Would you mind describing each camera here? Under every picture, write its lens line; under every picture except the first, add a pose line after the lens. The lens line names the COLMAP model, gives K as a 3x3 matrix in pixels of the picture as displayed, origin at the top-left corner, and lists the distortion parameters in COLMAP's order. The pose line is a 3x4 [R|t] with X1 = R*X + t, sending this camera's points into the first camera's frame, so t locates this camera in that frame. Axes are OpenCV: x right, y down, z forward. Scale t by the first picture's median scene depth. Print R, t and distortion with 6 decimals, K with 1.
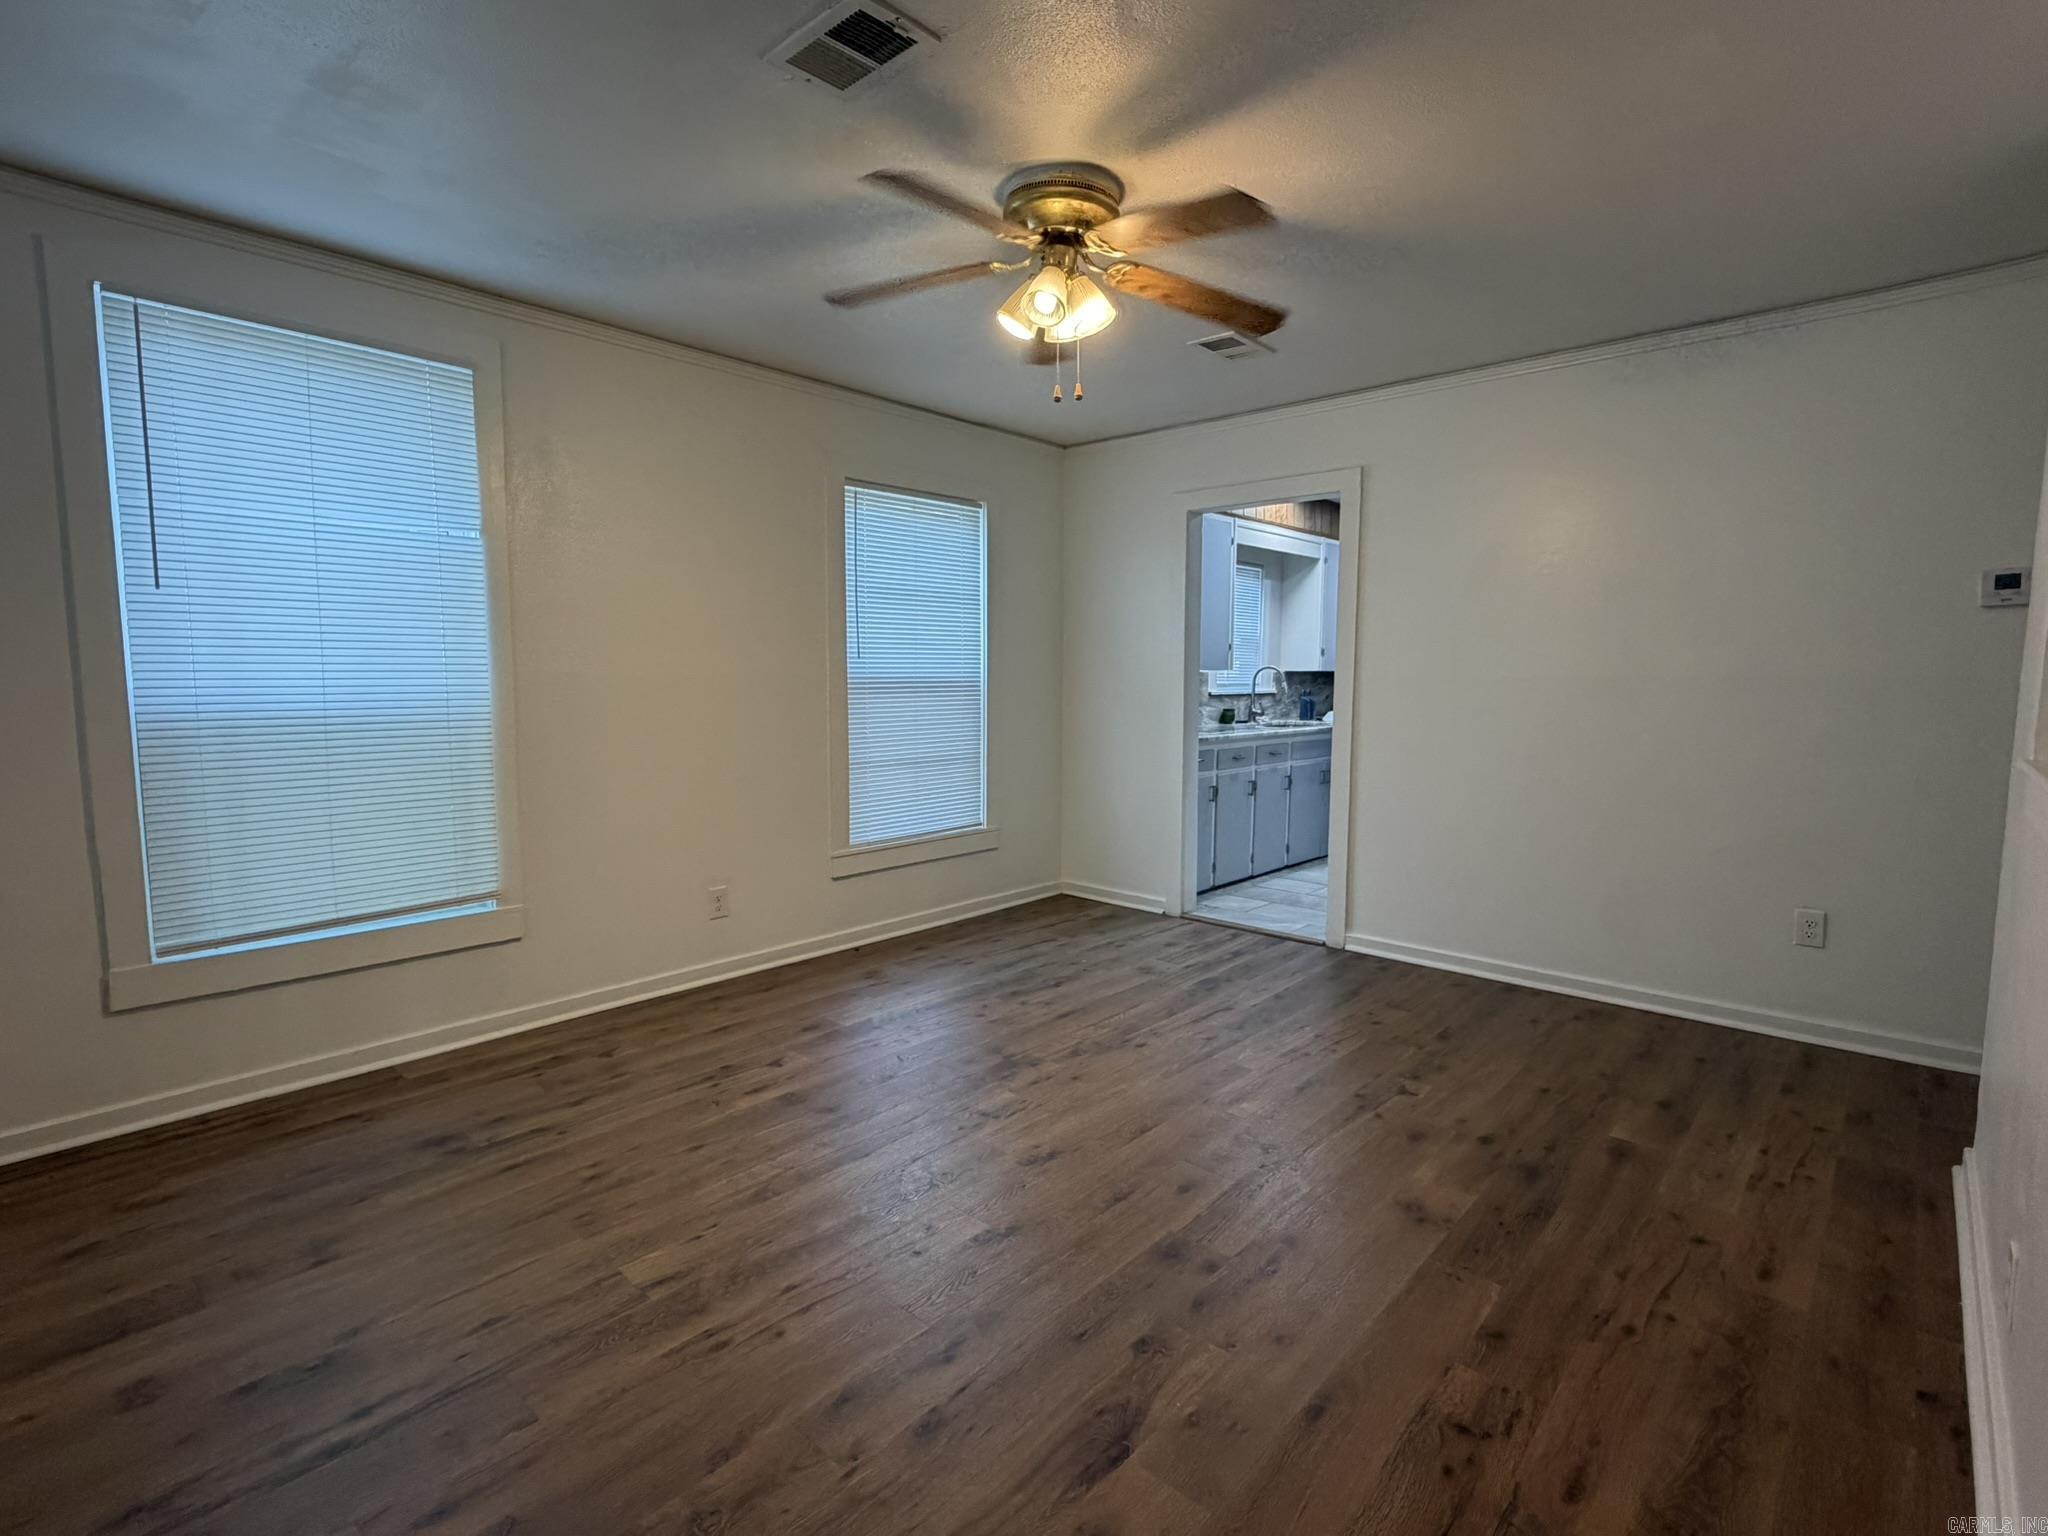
lens RADIAL K [[976.9, 0, 1024.0], [0, 976.9, 768.0], [0, 0, 1]] dist [-0.000330, 0.000487]
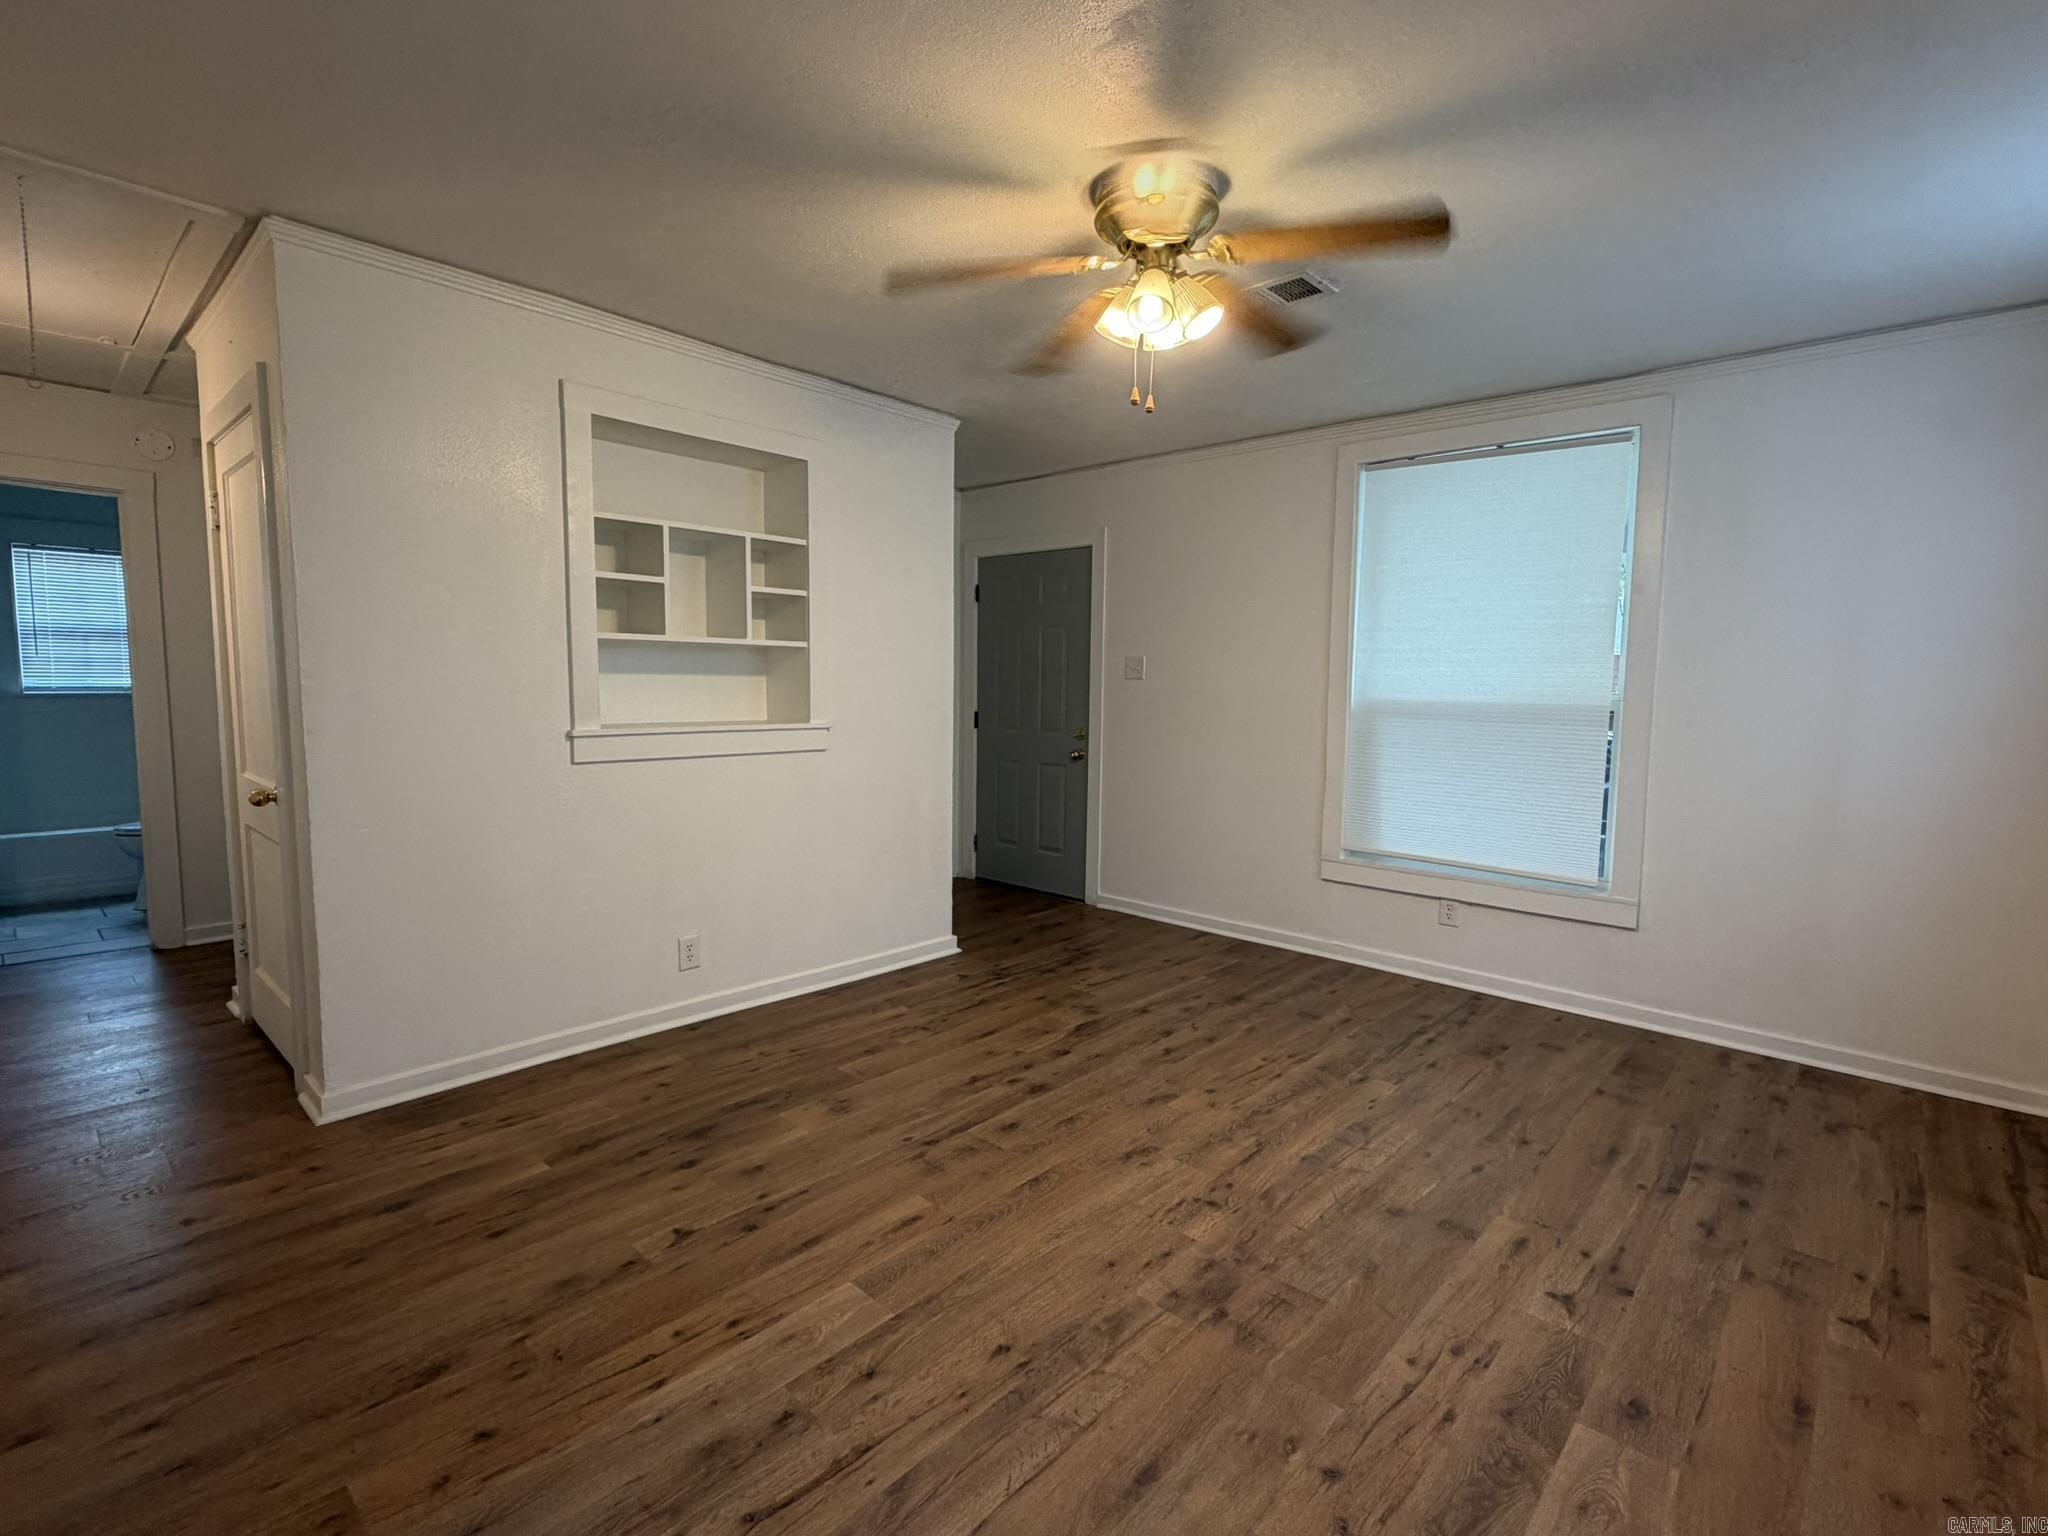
lens RADIAL K [[962.2, 0, 1022.5], [0, 962.2, 763.1], [0, 0, 1]] dist [0.003520, -0.000200]
pose [[-0.999746, -0.020810, 0.008701, 0.121065], [-0.018811, 0.982079, 0.187529, -0.179468], [-0.012447, 0.187317, -0.982221, 1.649307]]
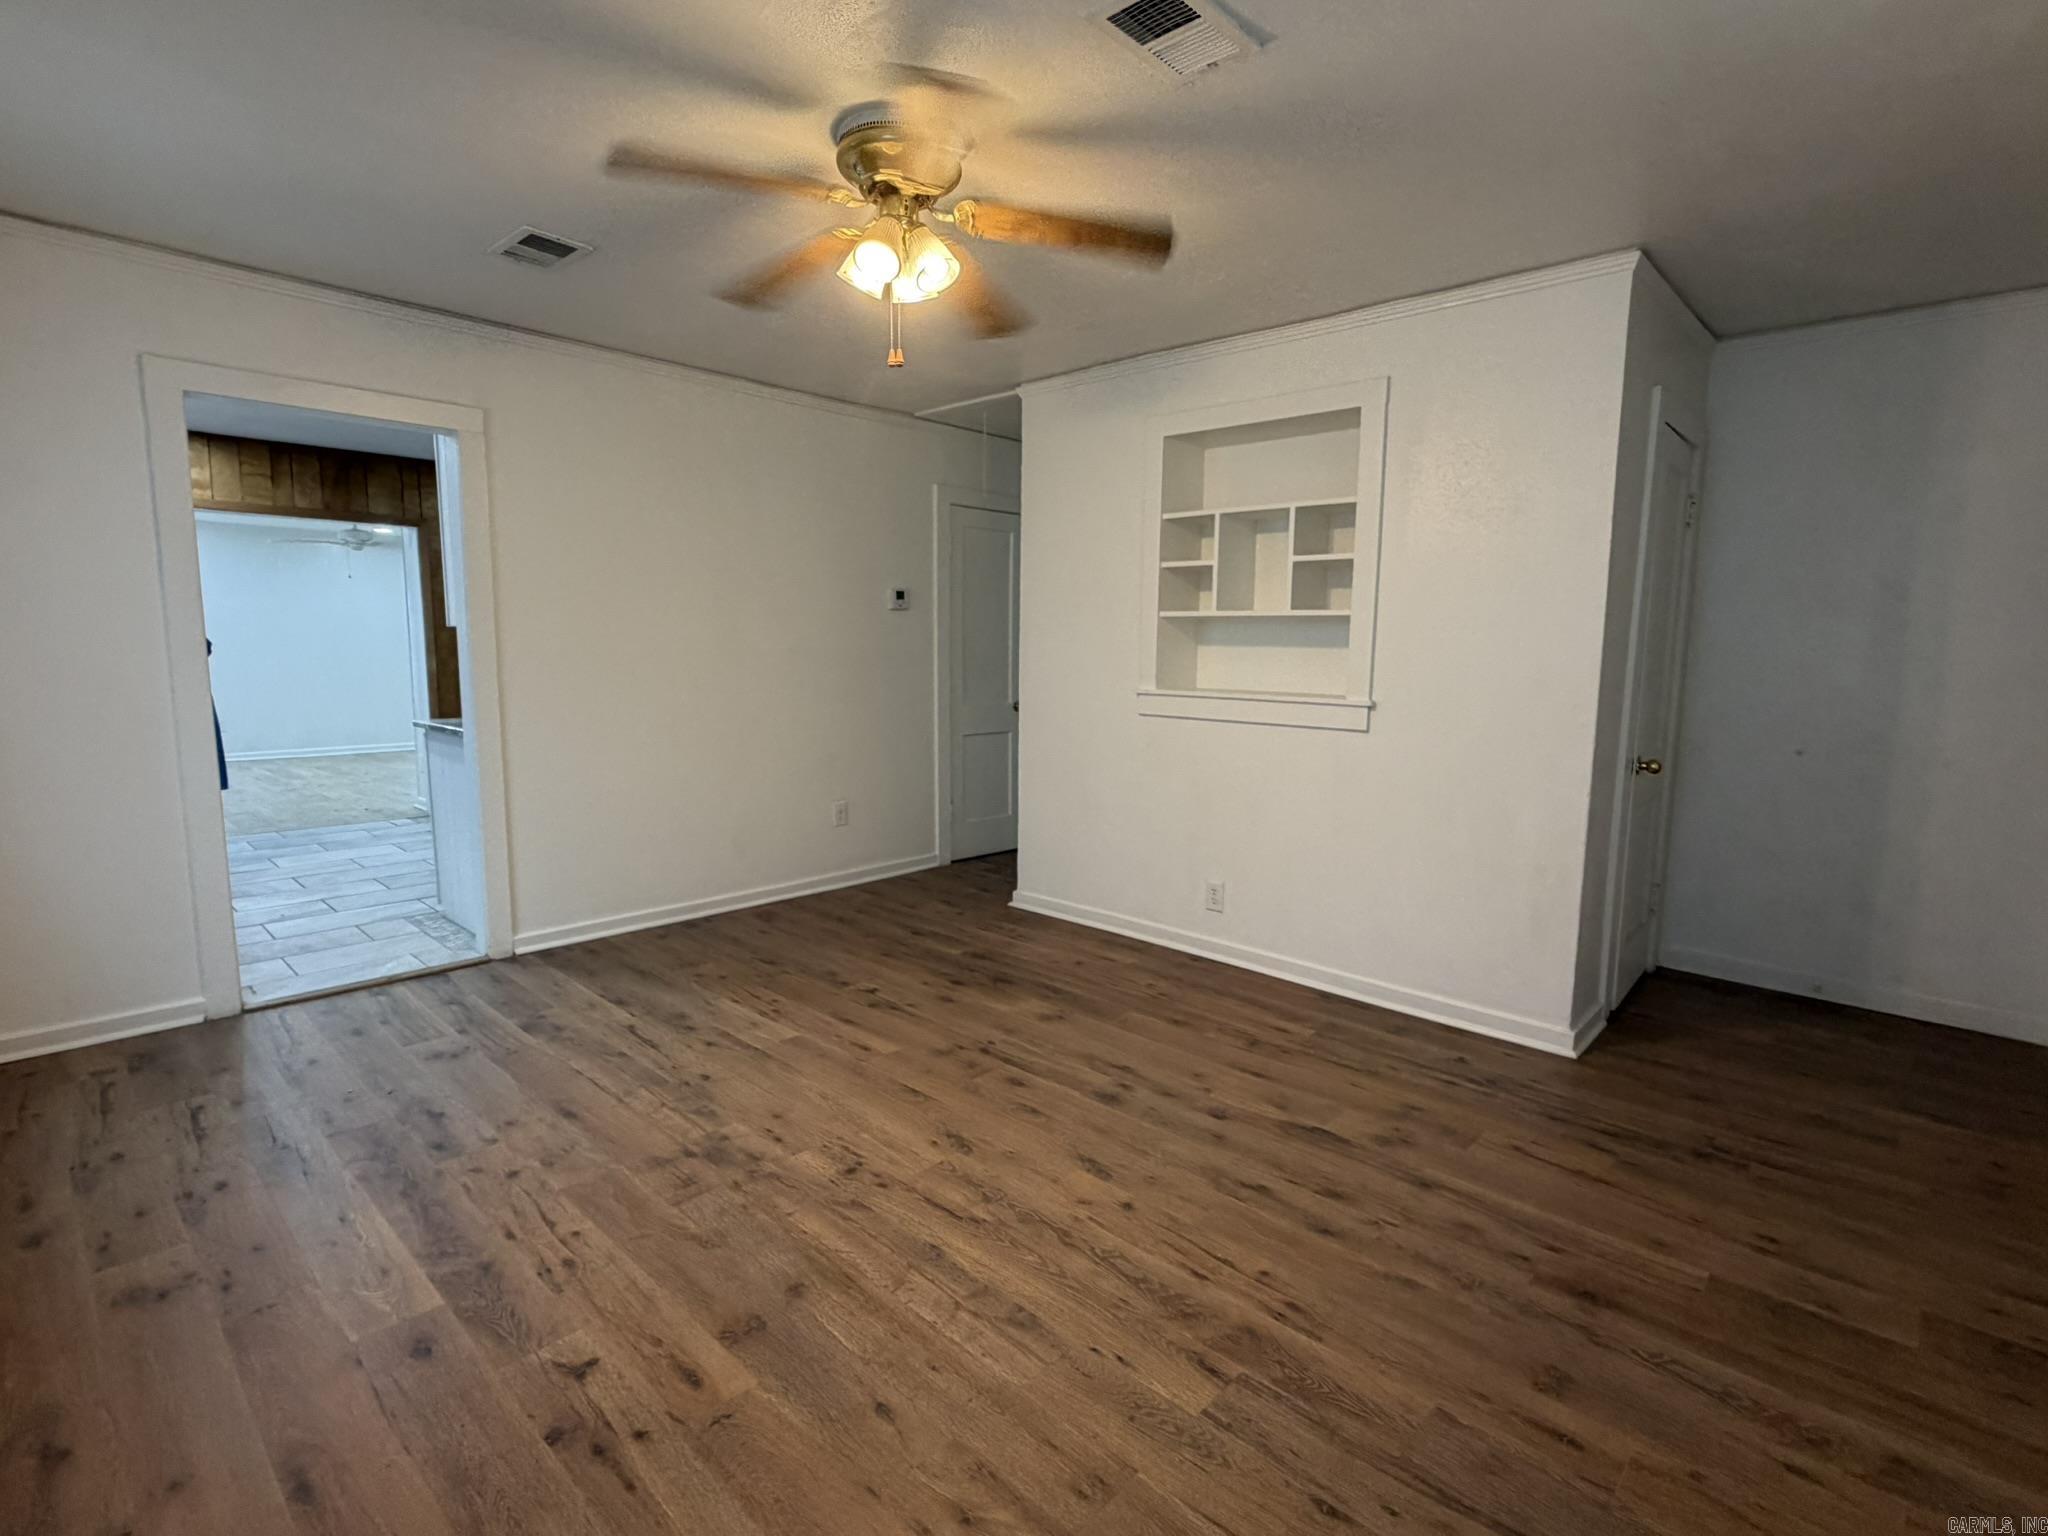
lens RADIAL K [[987.9, 0, 1019.6], [0, 987.9, 759.4], [0, 0, 1]] dist [0.002870, -0.000396]
pose [[0.024316, -0.119892, 0.992489, -0.794849], [0.084745, 0.989456, 0.117450, -0.086692], [-0.996106, 0.081253, 0.034220, 0.735709]]
